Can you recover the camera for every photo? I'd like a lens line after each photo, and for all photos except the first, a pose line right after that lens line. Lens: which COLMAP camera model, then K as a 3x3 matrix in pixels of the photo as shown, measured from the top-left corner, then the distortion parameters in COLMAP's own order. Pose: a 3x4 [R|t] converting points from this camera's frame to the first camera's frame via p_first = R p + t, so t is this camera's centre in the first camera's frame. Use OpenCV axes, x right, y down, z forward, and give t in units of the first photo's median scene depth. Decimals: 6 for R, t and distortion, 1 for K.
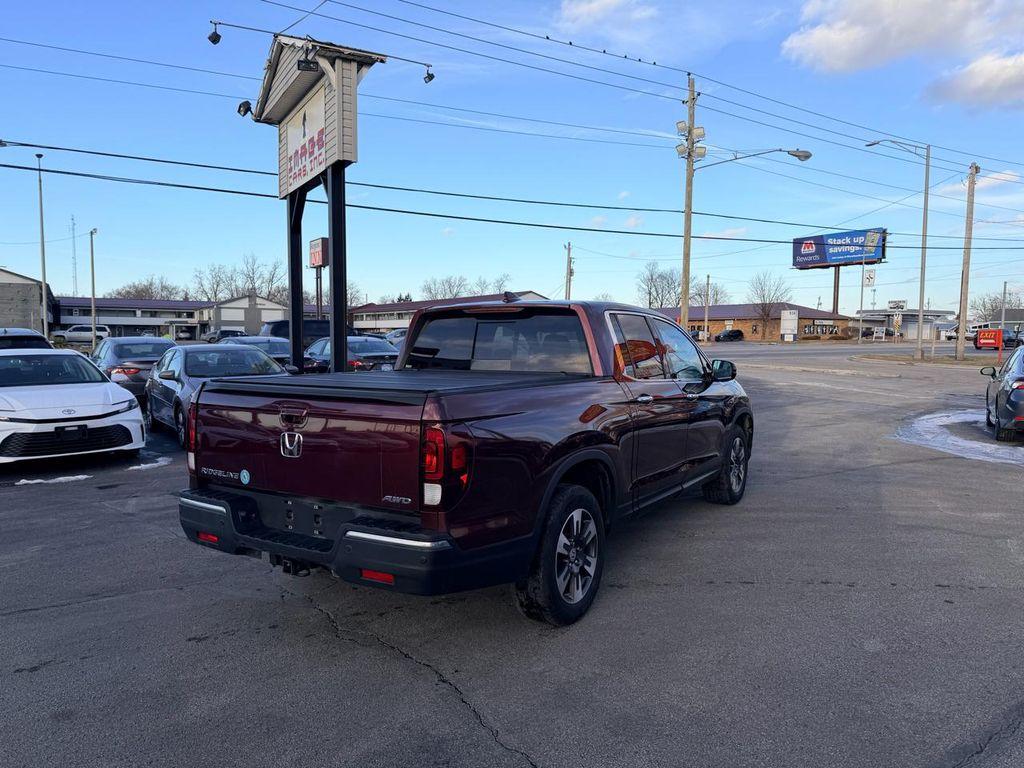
lens RADIAL K [[708.3, 0, 512.0], [0, 708.3, 384.0], [0, 0, 1]] dist [0.080133, -0.112714]
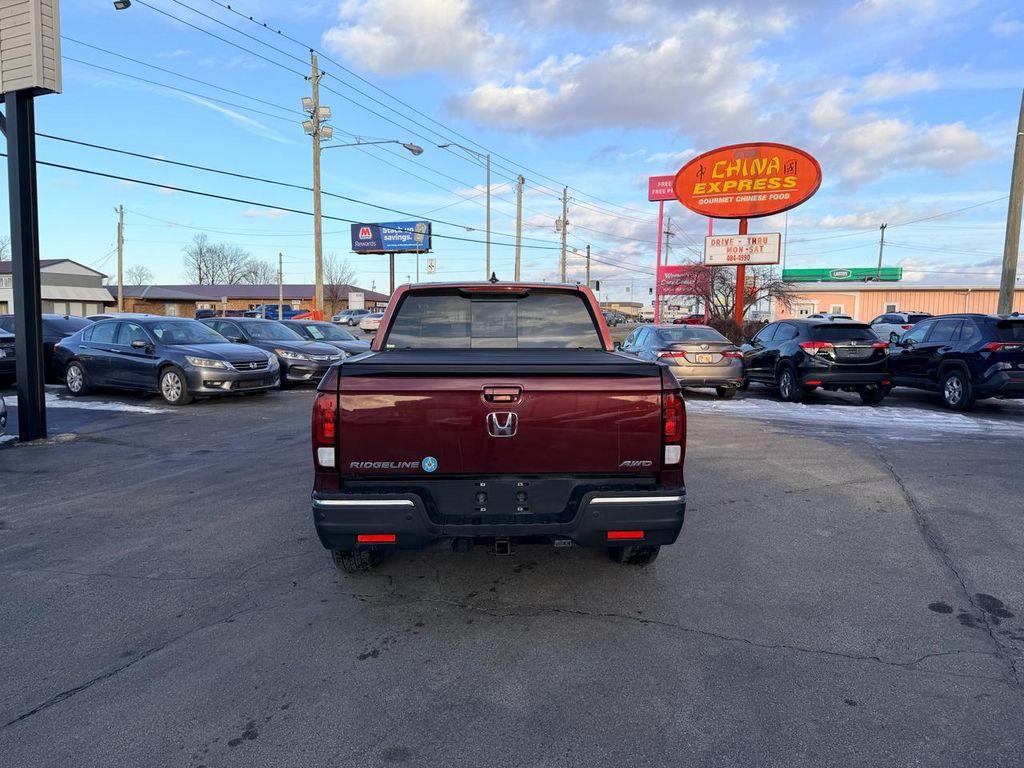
lens RADIAL K [[708.3, 0, 512.0], [0, 708.3, 384.0], [0, 0, 1]] dist [0.080133, -0.112714]
pose [[0.822854, -0.046852, 0.566318, -0.106546], [0.031277, 0.998819, 0.037189, -0.000791], [-0.567392, -0.012889, 0.823347, 0.023564]]
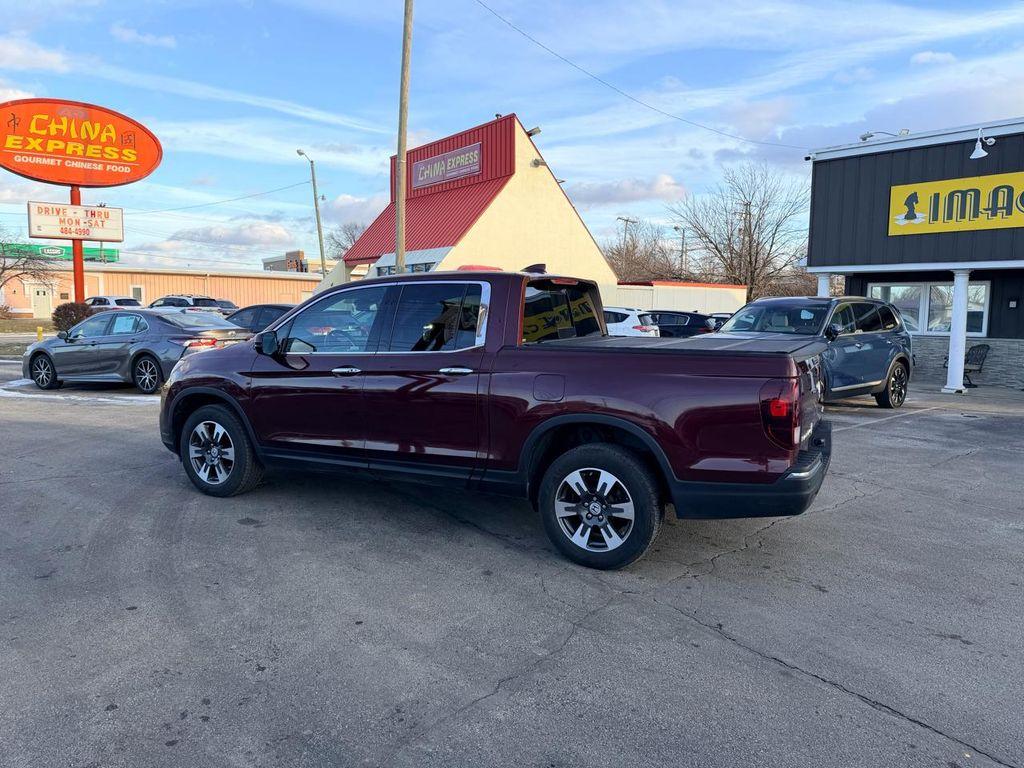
lens RADIAL K [[708.3, 0, 512.0], [0, 708.3, 384.0], [0, 0, 1]] dist [0.080133, -0.112714]
pose [[-0.080438, -0.107470, 0.990949, -0.197539], [0.055014, 0.992176, 0.112068, -0.013546], [-0.995240, 0.063530, -0.073896, 0.207835]]
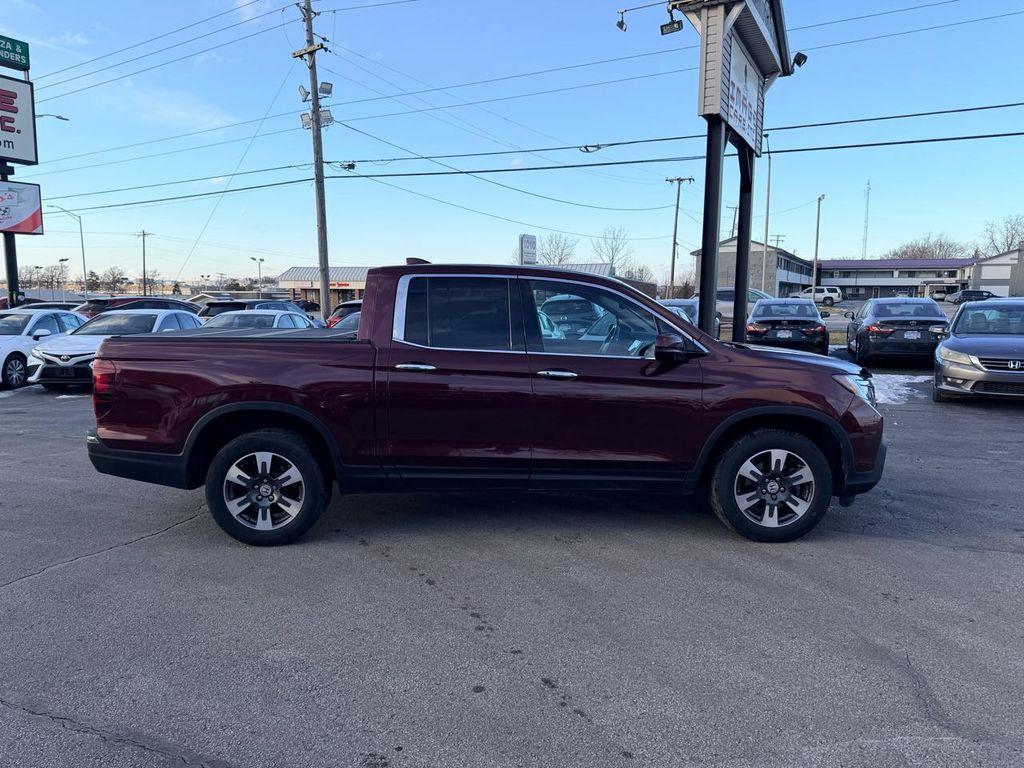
lens RADIAL K [[714.9, 0, 512.0], [0, 714.9, 384.0], [0, 0, 1]] dist [0.029533, -0.036207]
pose [[0.544306, 0.100216, -0.832879, 0.181681], [-0.055229, 0.994966, 0.083626, -0.007636], [0.837067, 0.000481, 0.547101, 0.099997]]
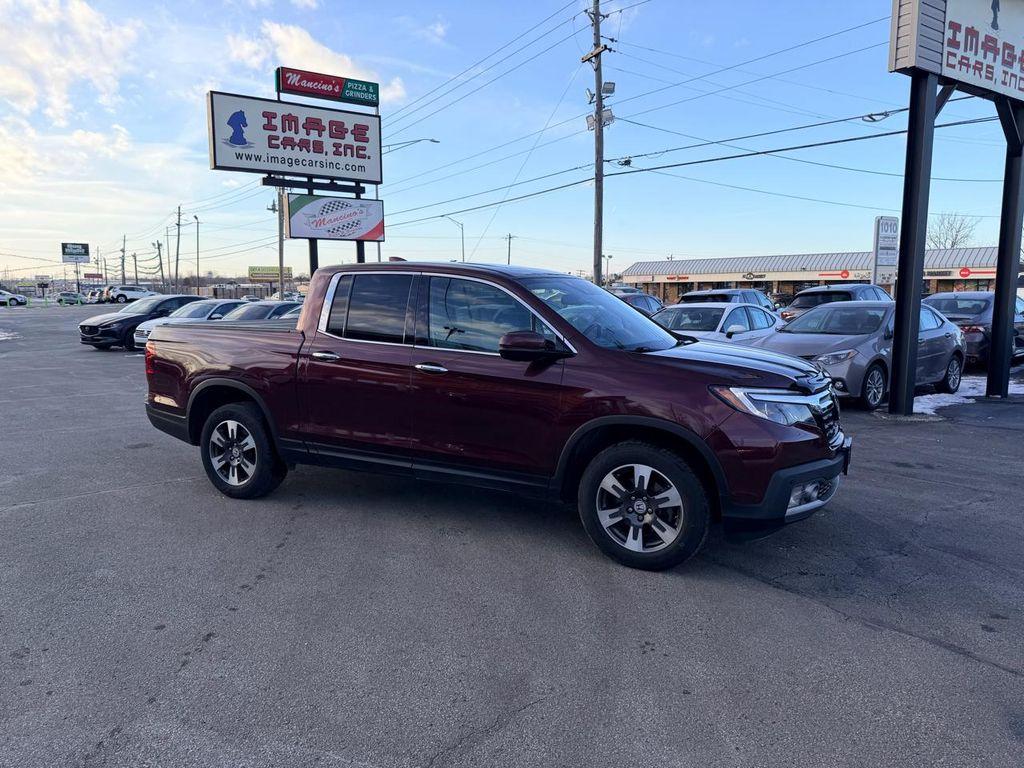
lens RADIAL K [[708.3, 0, 512.0], [0, 708.3, 384.0], [0, 0, 1]] dist [0.080133, -0.112714]
pose [[0.087316, 0.127812, -0.987947, 0.218750], [-0.062166, 0.990501, 0.122648, -0.014909], [0.994239, 0.050708, 0.094433, 0.202005]]
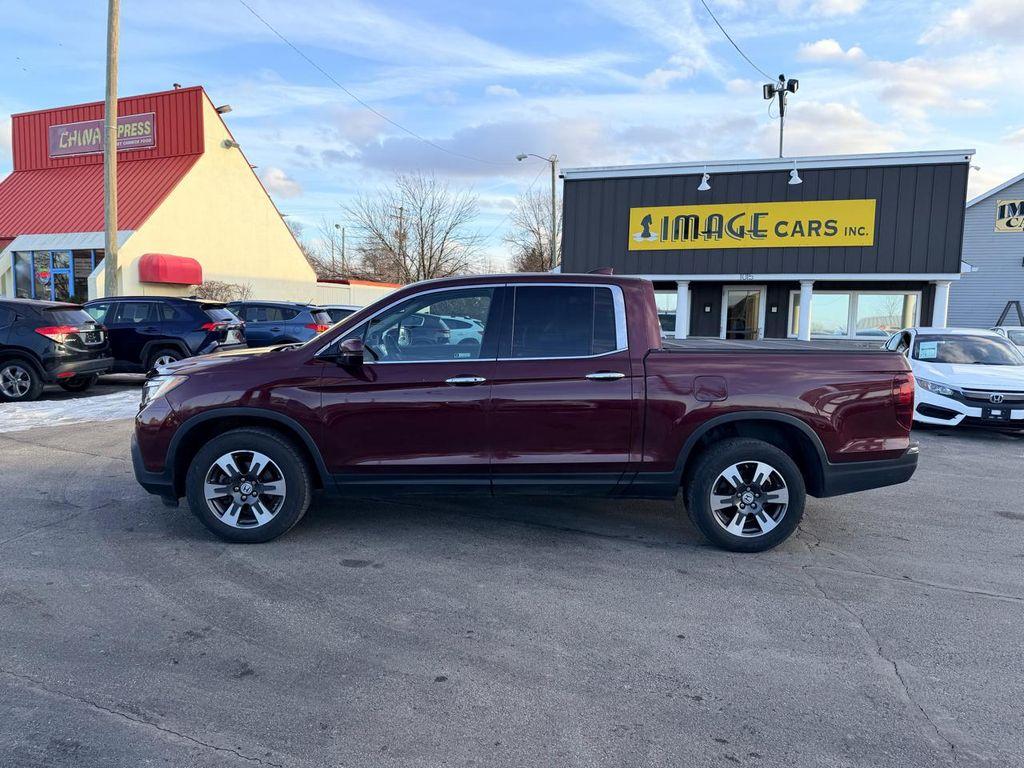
lens RADIAL K [[706.9, 0, 503.8], [0, 706.9, 399.5], [0, 0, 1]] dist [0.072234, -0.102691]
pose [[-0.546442, -0.114419, 0.829644, -0.153968], [0.033370, 0.986862, 0.158081, -0.020122], [-0.836832, 0.114067, -0.535444, 0.318088]]
